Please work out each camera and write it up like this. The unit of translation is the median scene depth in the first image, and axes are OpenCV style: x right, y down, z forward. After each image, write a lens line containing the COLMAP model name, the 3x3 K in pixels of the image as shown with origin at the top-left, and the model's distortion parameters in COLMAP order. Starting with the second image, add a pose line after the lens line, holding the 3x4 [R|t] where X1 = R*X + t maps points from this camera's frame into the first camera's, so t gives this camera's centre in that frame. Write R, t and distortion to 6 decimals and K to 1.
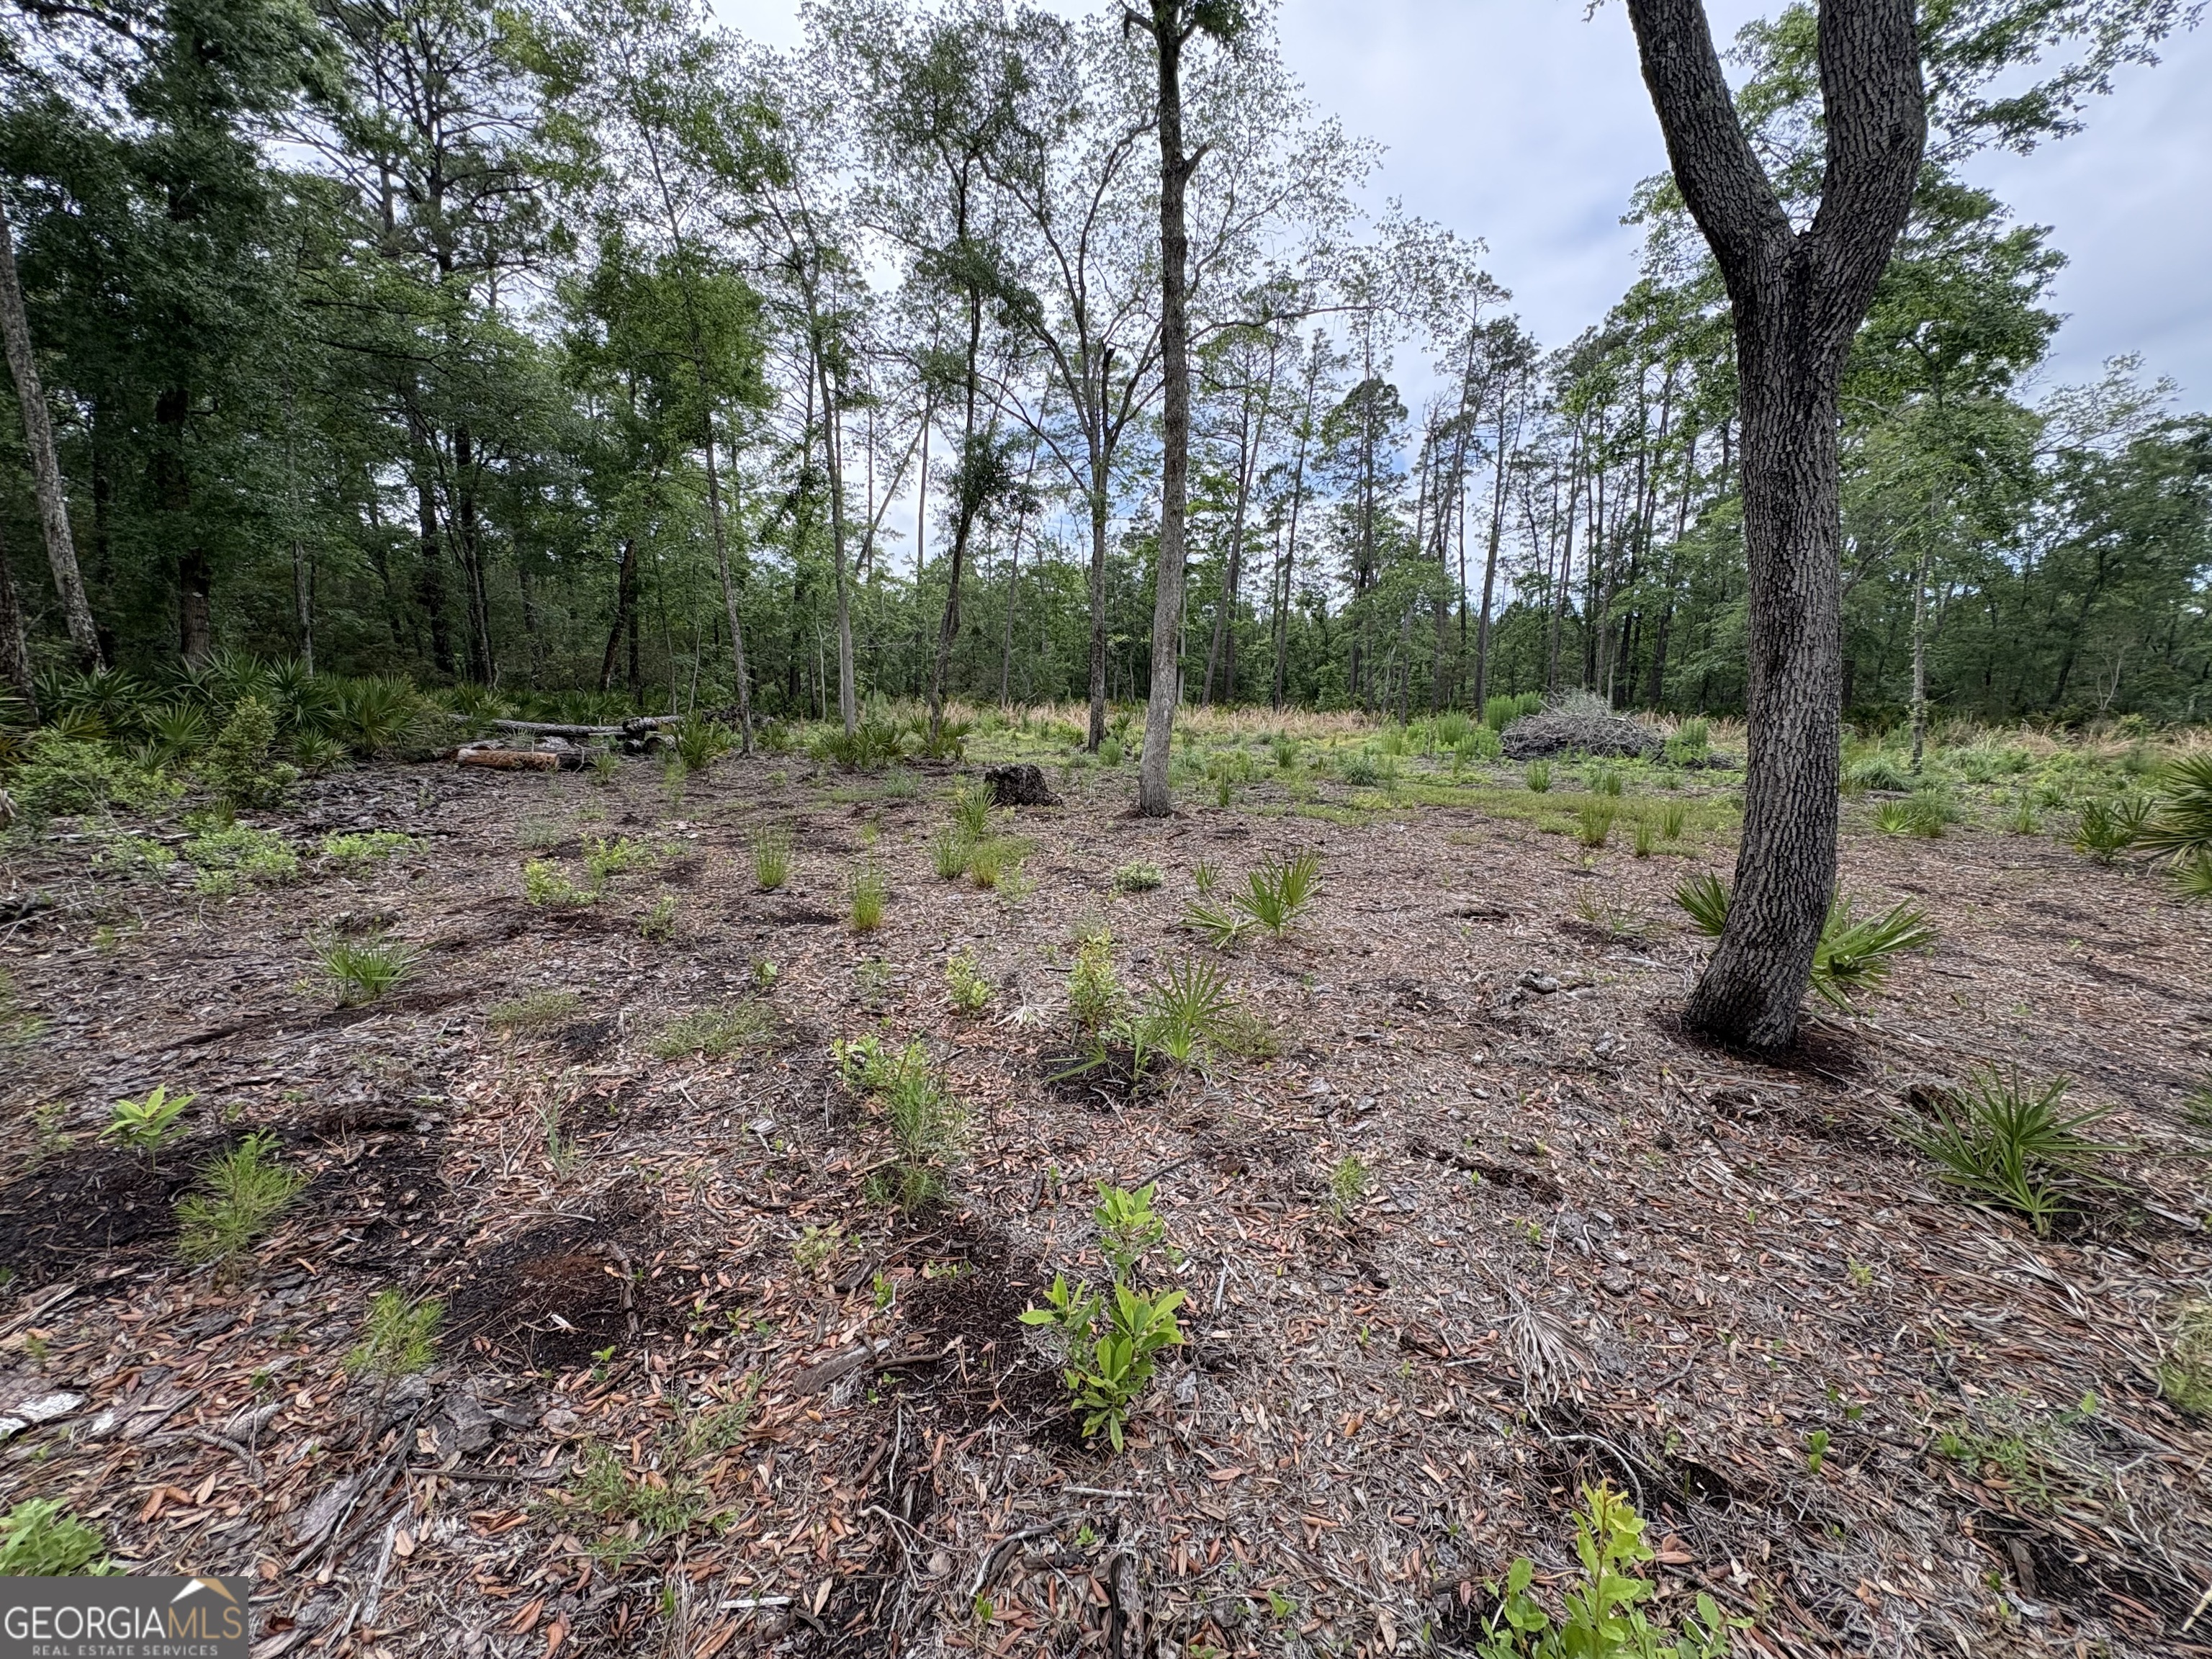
lens RADIAL K [[878.2, 0, 1103.5], [0, 878.2, 829.1], [0, 0, 1]] dist [0.001349, -0.000012]
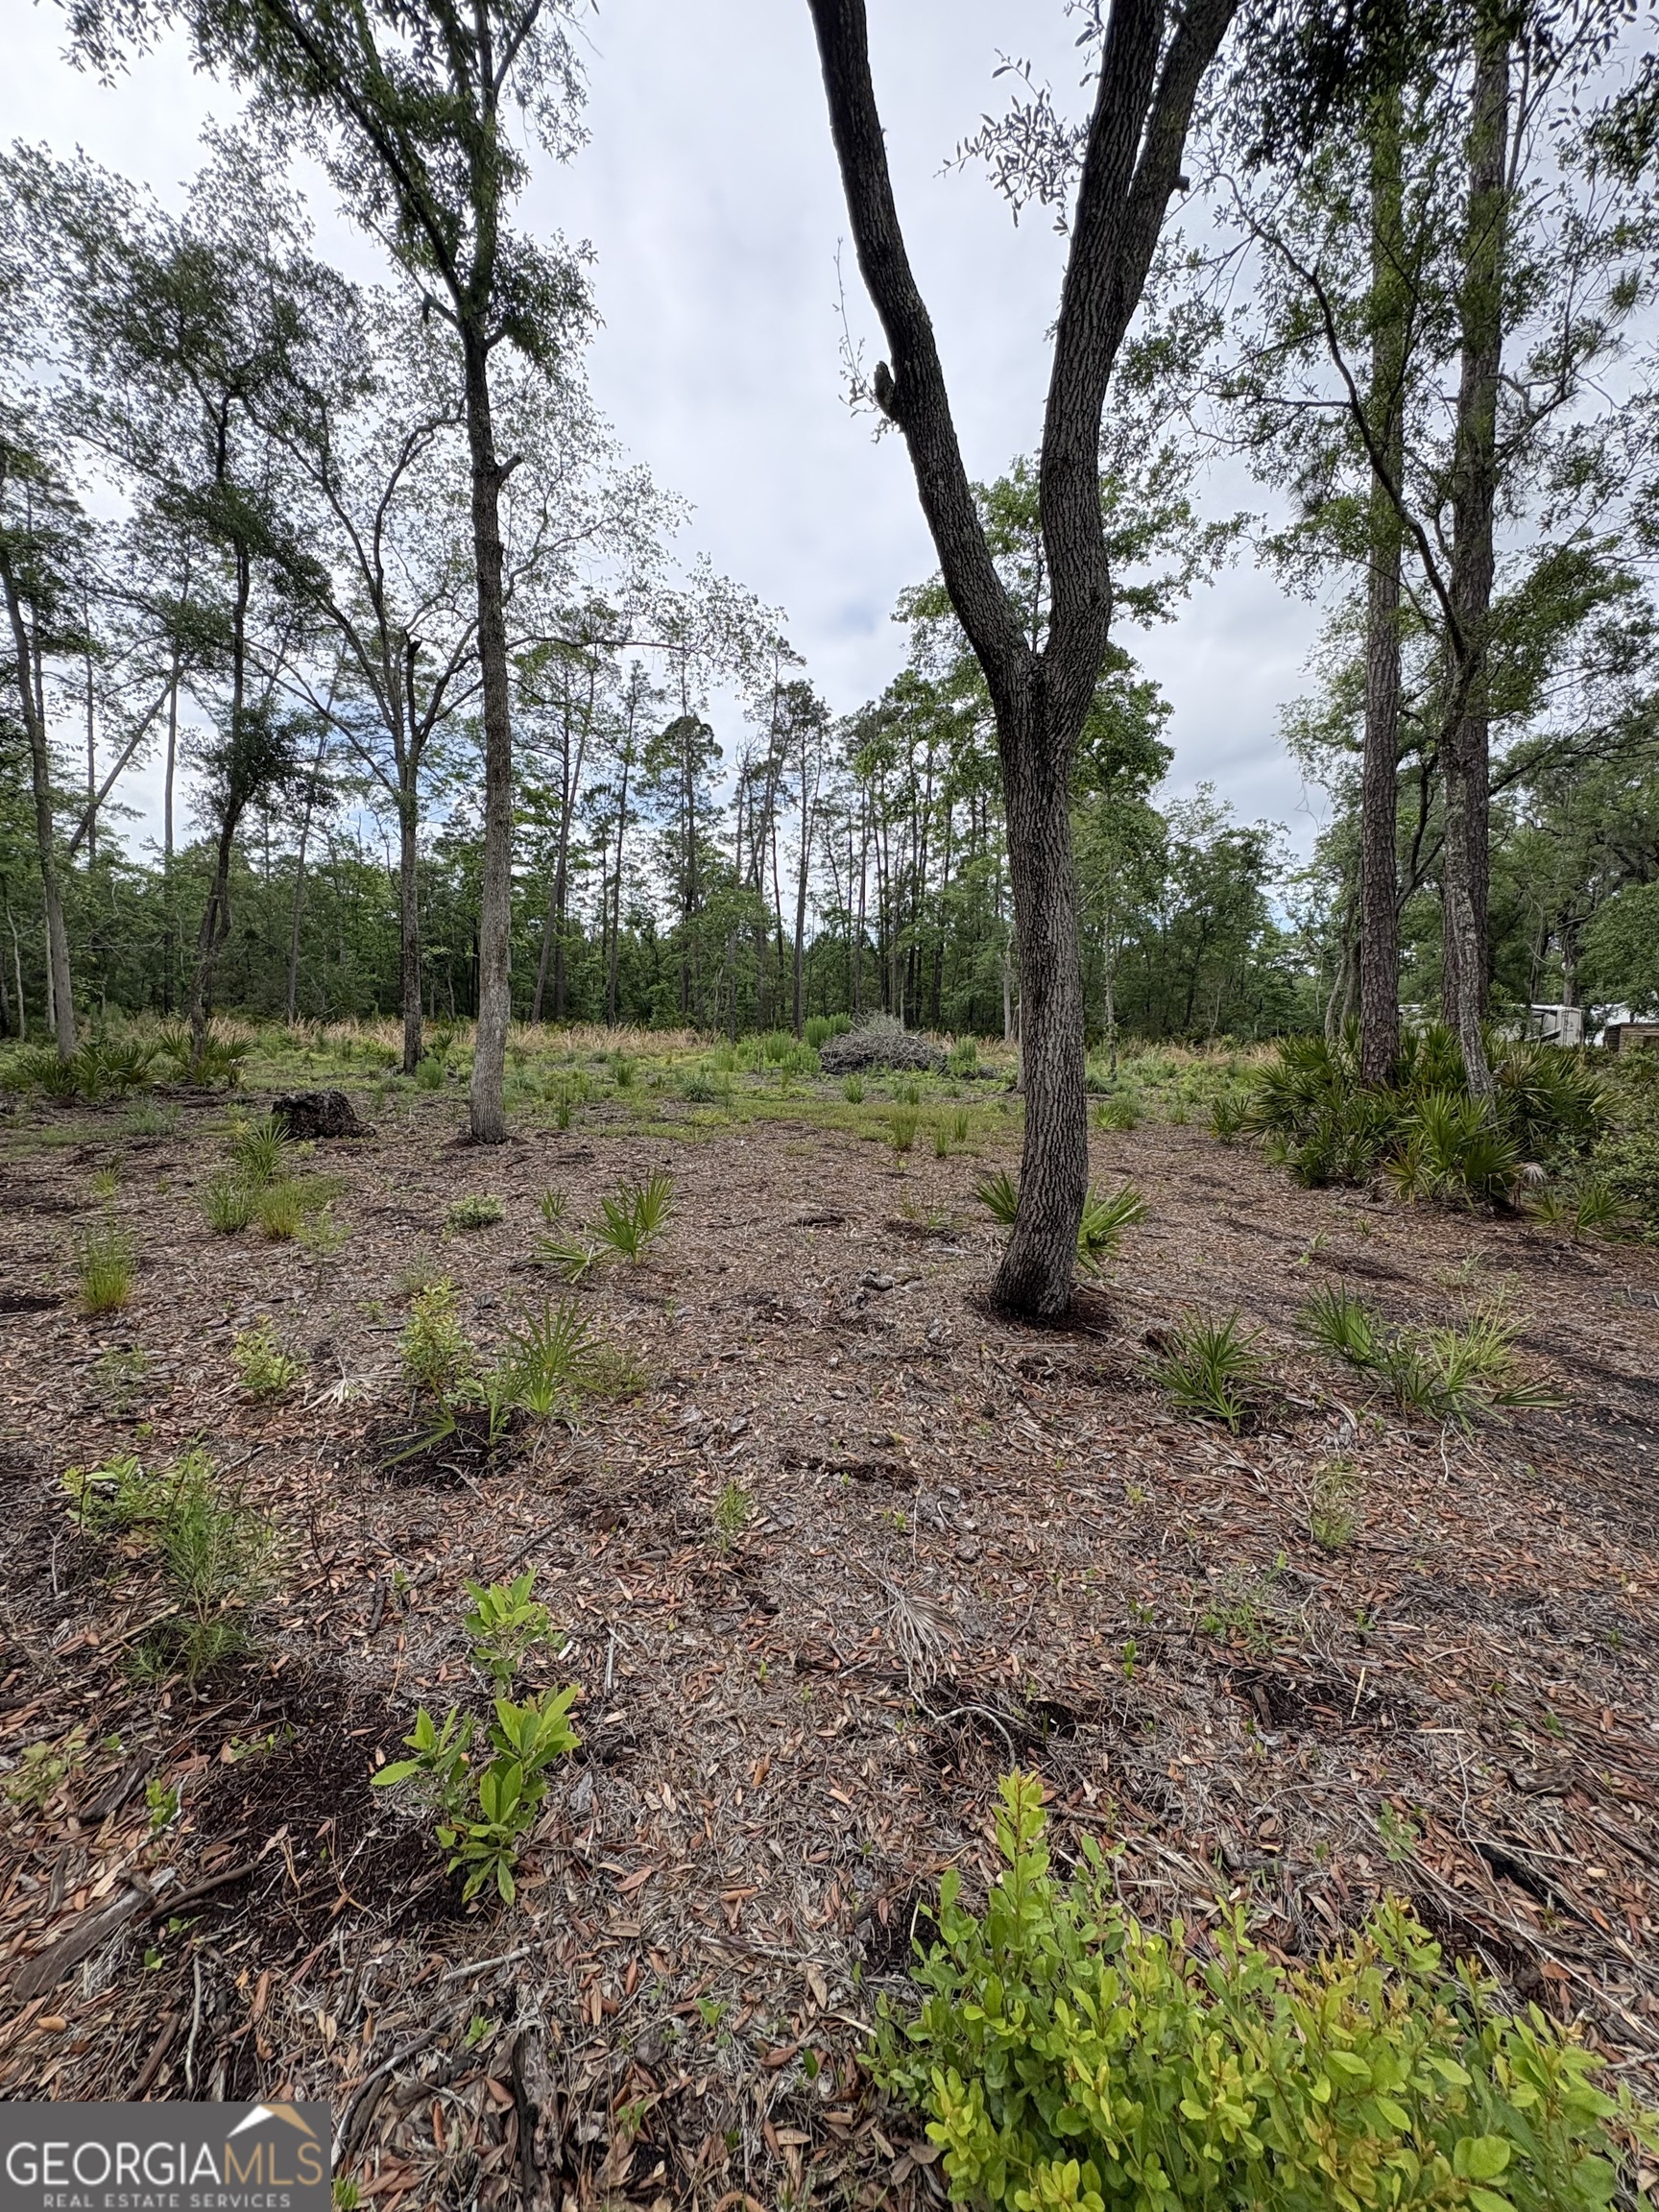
lens RADIAL K [[878.2, 0, 826.7], [0, 878.2, 1103.5], [0, 0, 1]] dist [0.001349, -0.000012]
pose [[0.907062, -0.031420, 0.419823, -0.005222], [0.051895, 0.997951, -0.037436, -0.003023], [-0.417787, 0.055744, 0.906833, 0.006822]]
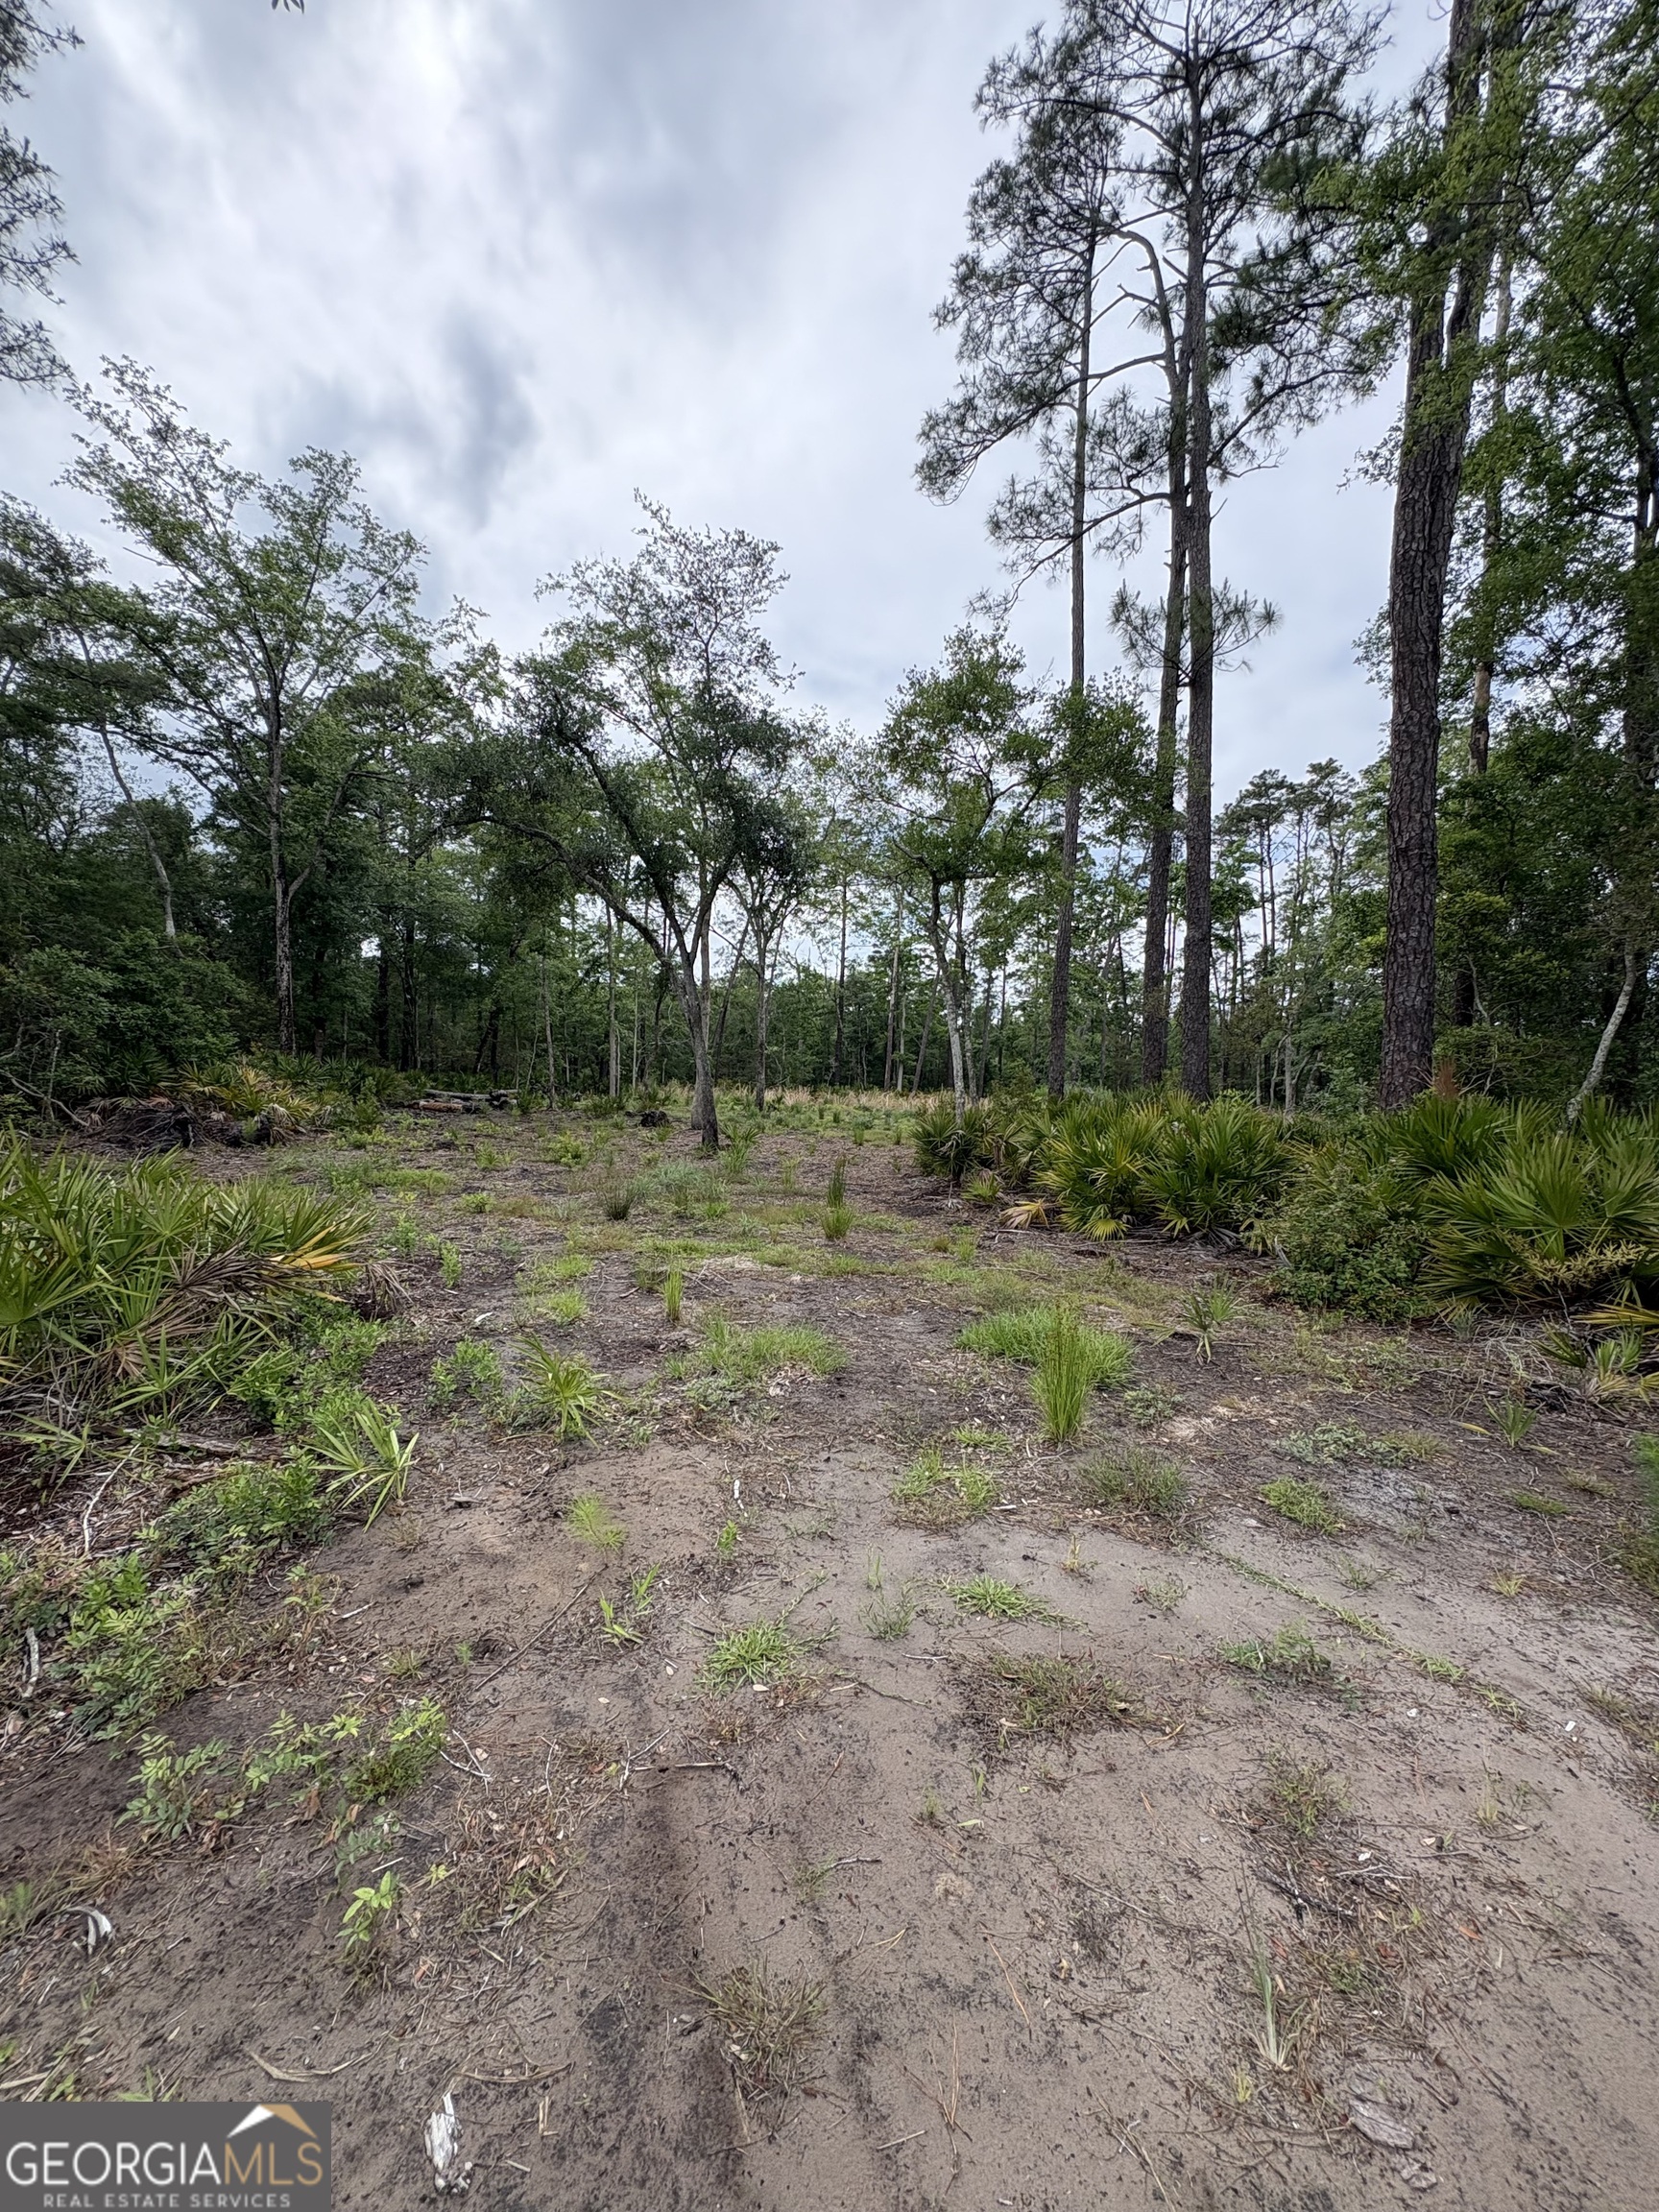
lens RADIAL K [[878.2, 0, 847.3], [0, 878.2, 1102.9], [0, 0, 1]] dist [0.001349, -0.000012]
pose [[0.996237, 0.019348, -0.084484, 0.598651], [-0.029841, 0.991738, -0.124761, 0.180700], [0.081372, 0.126813, 0.988583, -1.267691]]
